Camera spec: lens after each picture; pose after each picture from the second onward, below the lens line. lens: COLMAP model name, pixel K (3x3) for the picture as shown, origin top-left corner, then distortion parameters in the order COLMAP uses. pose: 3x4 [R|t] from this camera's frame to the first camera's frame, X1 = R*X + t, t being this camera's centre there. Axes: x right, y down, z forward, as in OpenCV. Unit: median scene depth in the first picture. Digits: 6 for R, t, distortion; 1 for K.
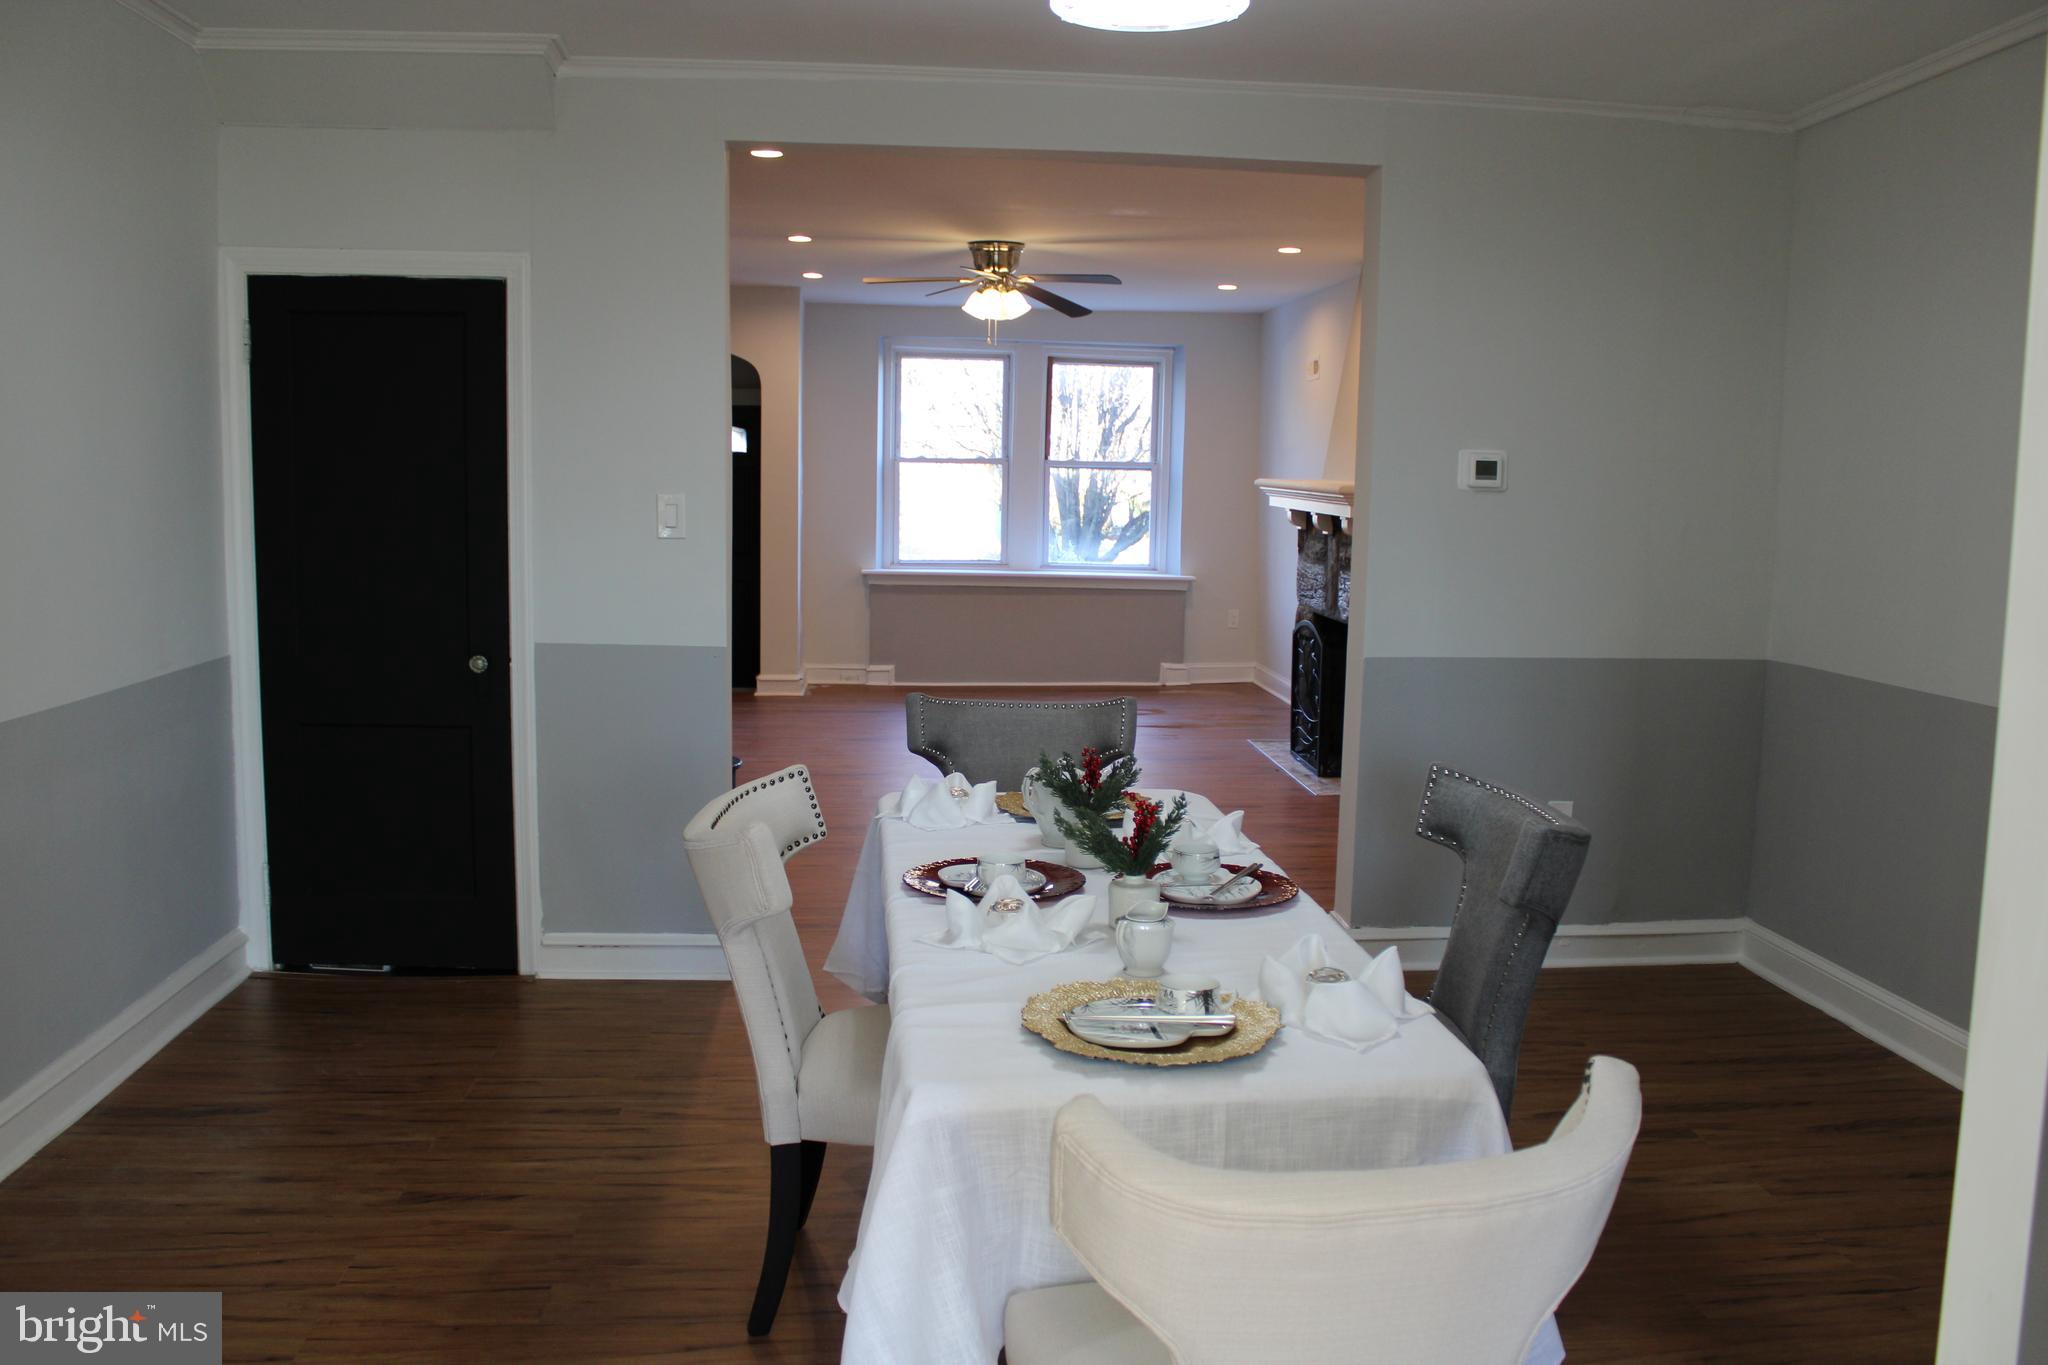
lens RADIAL K [[1695.3, 0, 1024.0], [0, 1695.3, 682.5], [0, 0, 1]] dist [-0.159880, 0.110094]
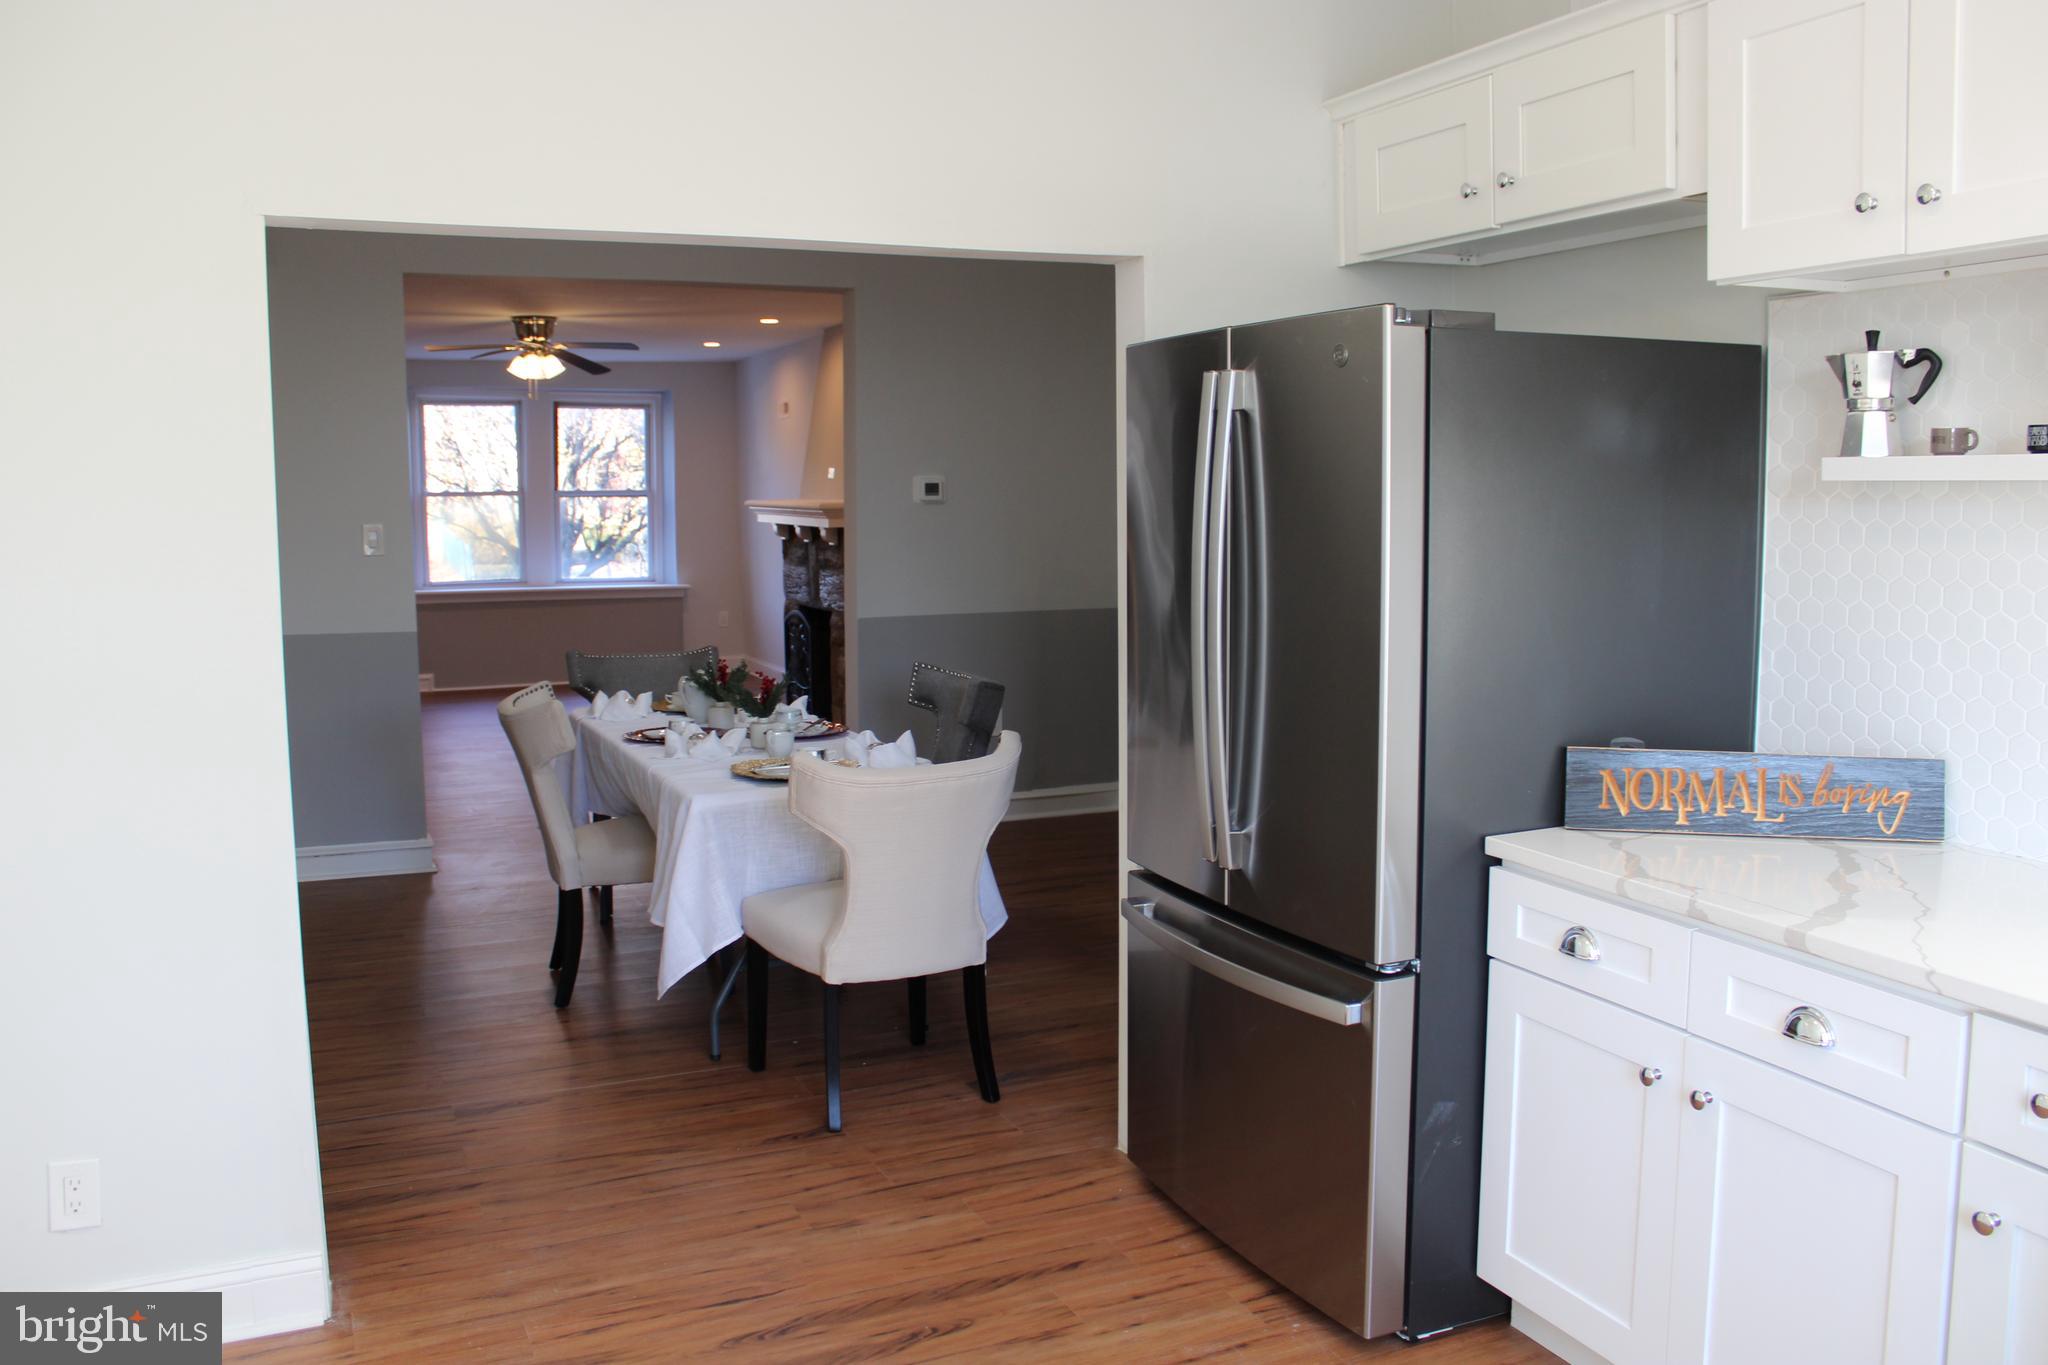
lens RADIAL K [[1695.3, 0, 1024.0], [0, 1695.3, 682.5], [0, 0, 1]] dist [-0.159880, 0.110094]
pose [[0.945894, -0.058822, 0.319098, -0.079283], [0.062616, 0.998036, -0.001635, 0.030498], [-0.318376, 0.021528, 0.947720, -0.261710]]
